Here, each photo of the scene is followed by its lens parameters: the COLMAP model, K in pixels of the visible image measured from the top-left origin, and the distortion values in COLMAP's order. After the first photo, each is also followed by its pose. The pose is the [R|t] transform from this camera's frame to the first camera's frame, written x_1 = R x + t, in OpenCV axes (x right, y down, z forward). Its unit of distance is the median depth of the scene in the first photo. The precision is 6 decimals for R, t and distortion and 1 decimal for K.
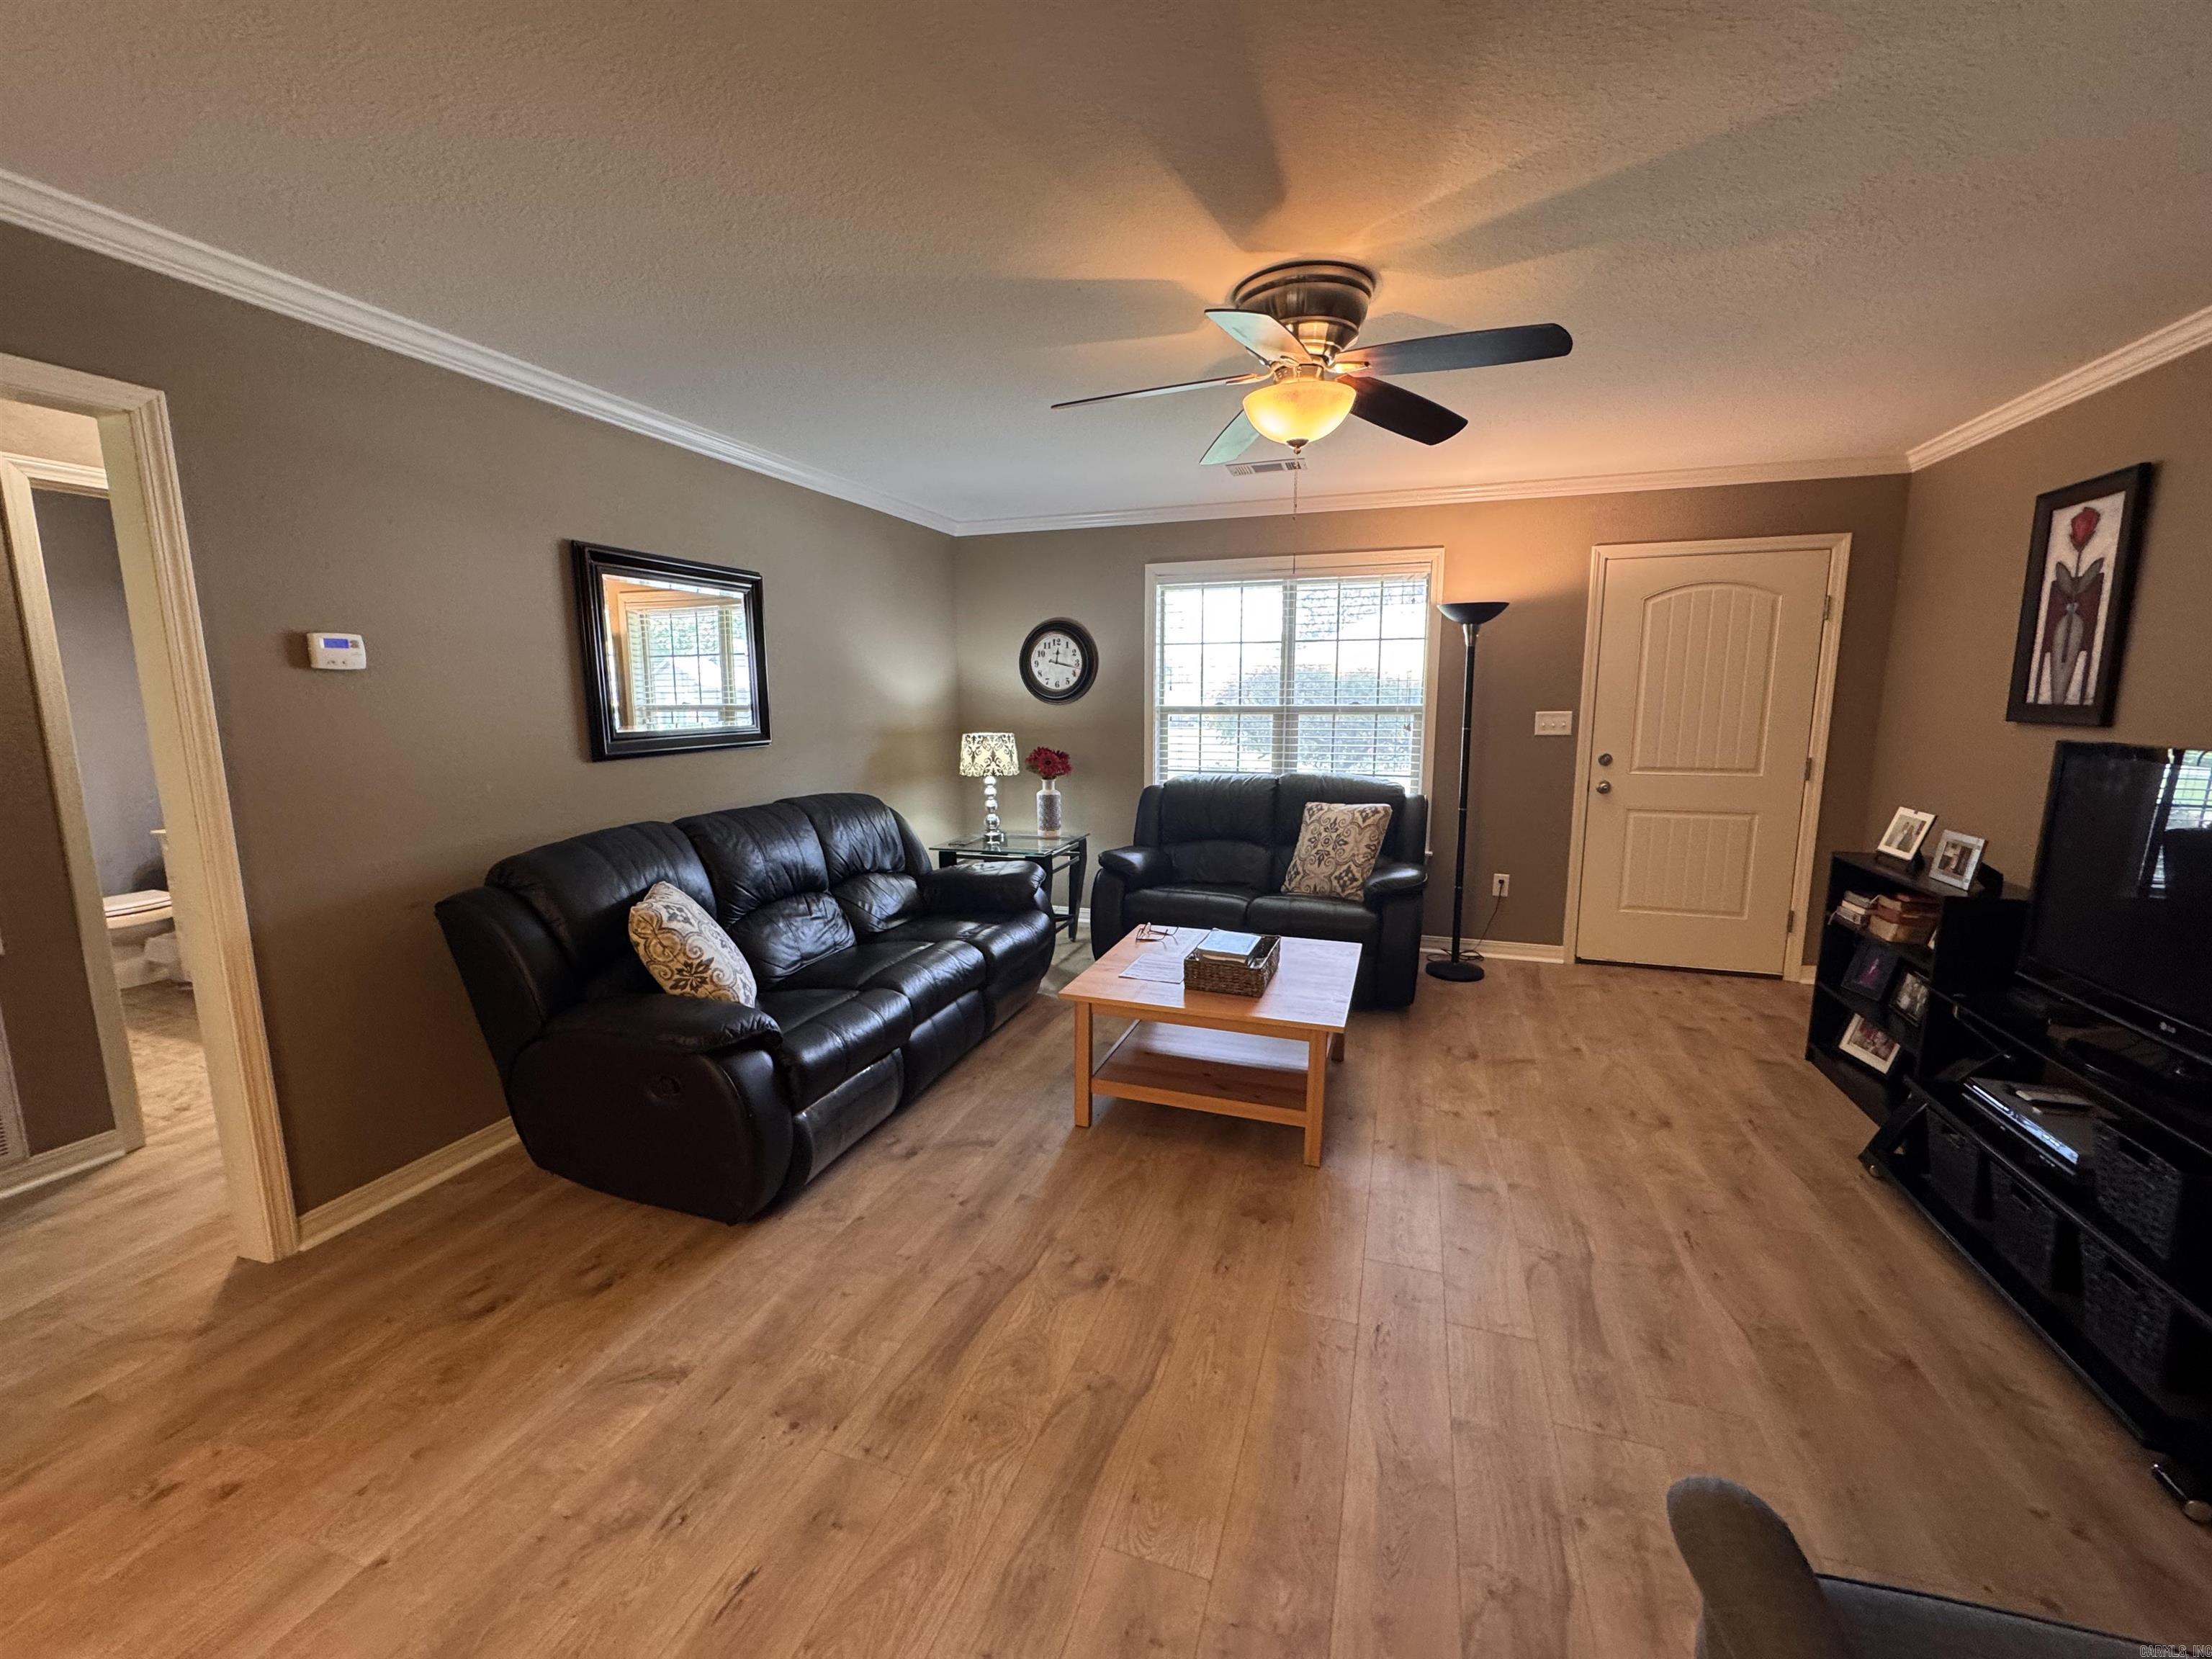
lens RADIAL K [[881.8, 0, 1105.6], [0, 881.8, 827.1], [0, 0, 1]] dist [-0.004162, 0.000402]
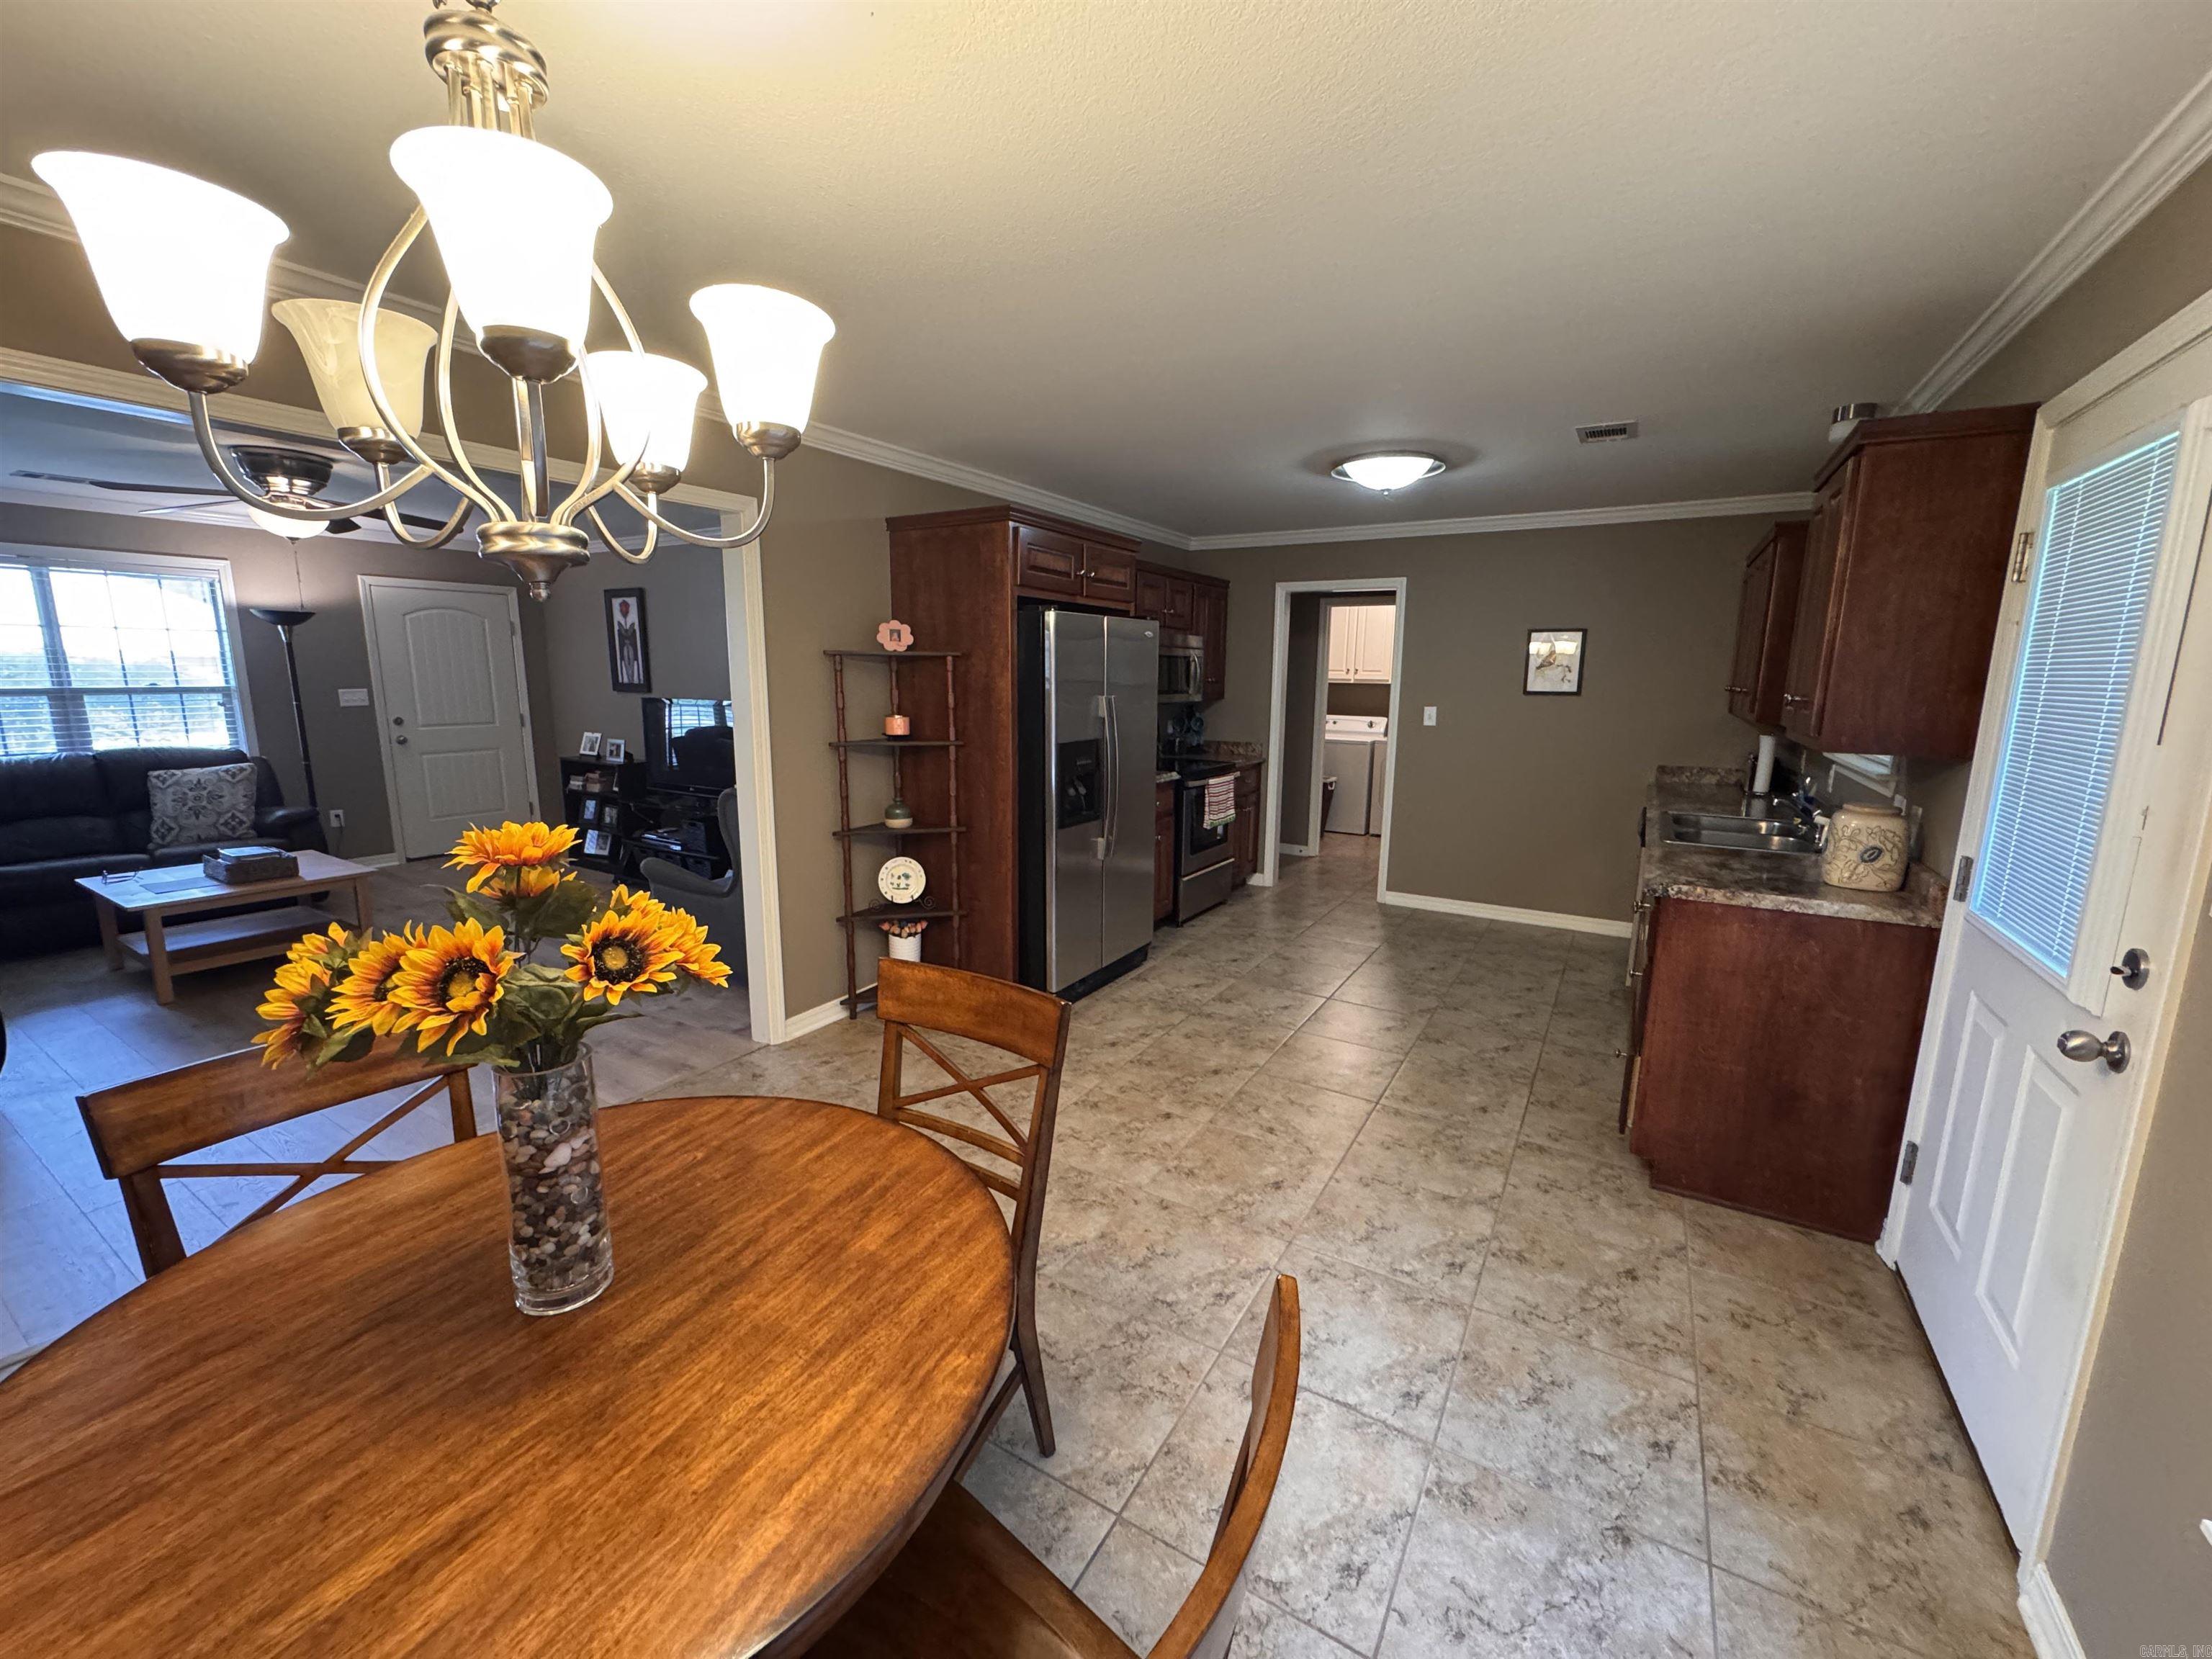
lens RADIAL K [[881.8, 0, 1105.3], [0, 881.8, 830.2], [0, 0, 1]] dist [-0.004162, 0.000402]
pose [[0.210964, -0.166508, 0.963208, -0.845833], [0.136280, 0.980772, 0.139696, 0.077111], [-0.967947, 0.101795, 0.229599, -0.626821]]
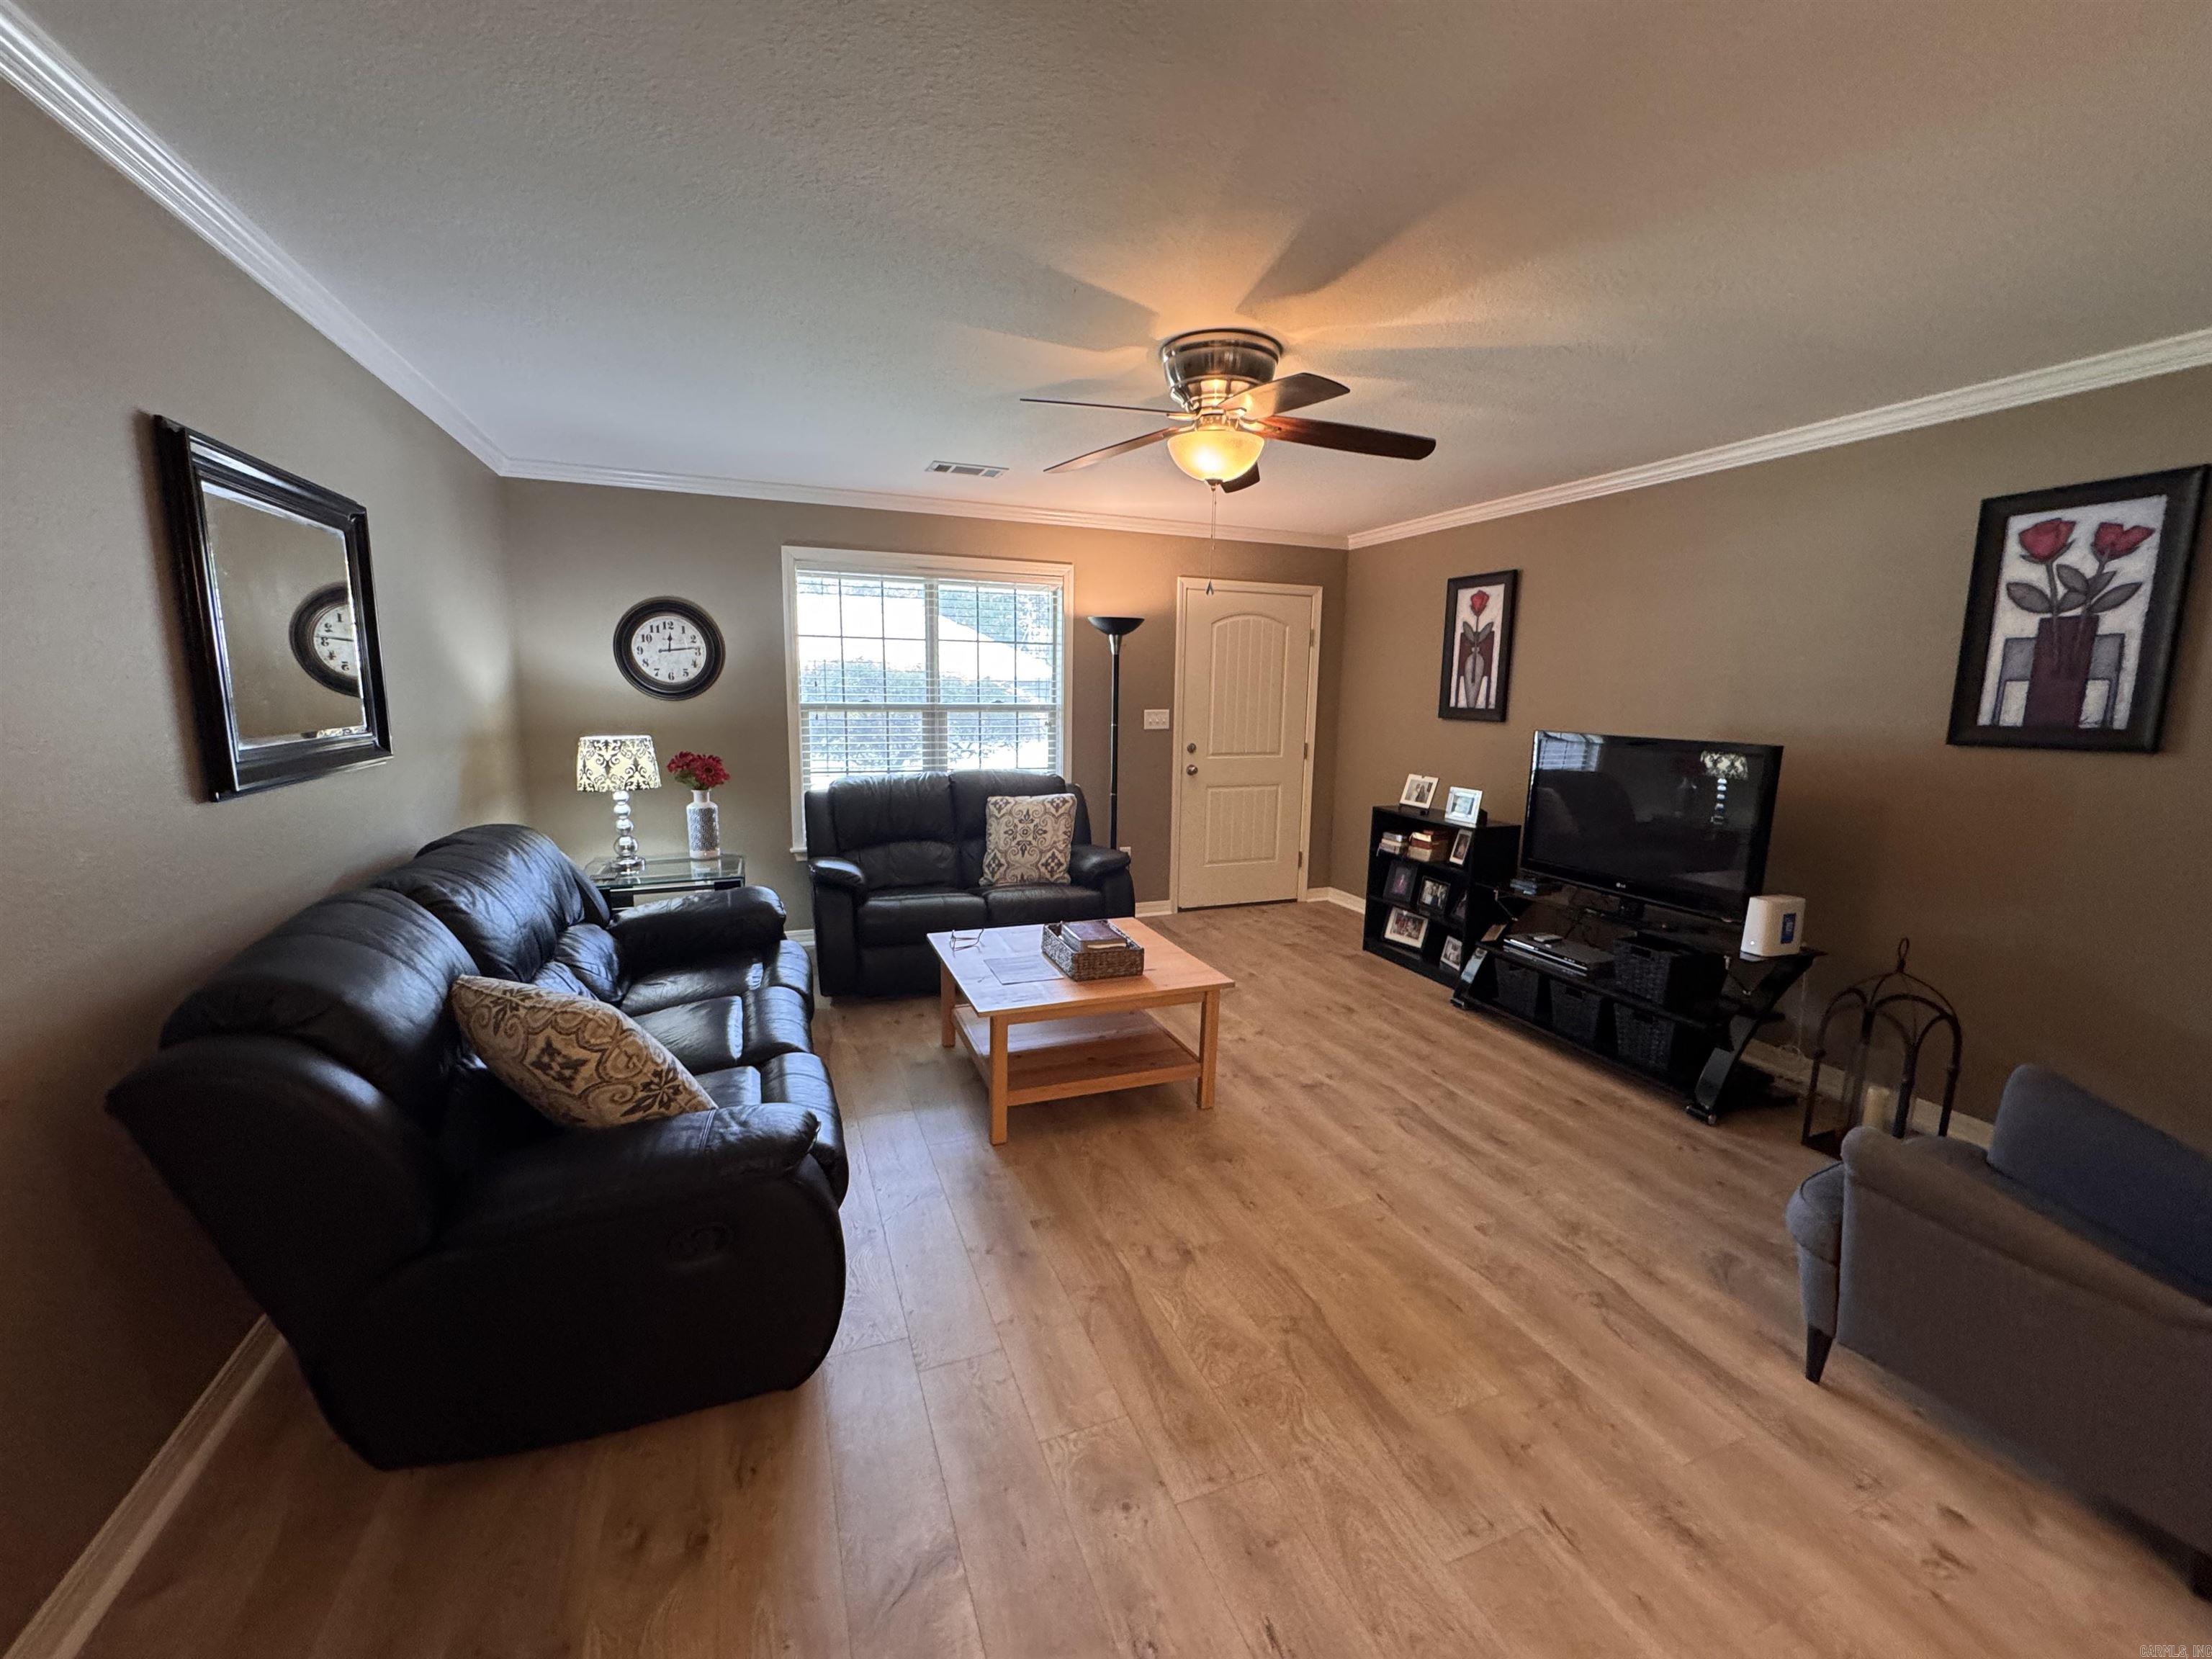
lens RADIAL K [[881.8, 0, 1106.3], [0, 881.8, 827.6], [0, 0, 1]] dist [-0.004162, 0.000402]
pose [[0.759657, -0.085922, 0.644623, -0.461864], [0.079330, 0.996074, 0.039281, -0.029964], [-0.645468, 0.021298, 0.763491, 0.156013]]
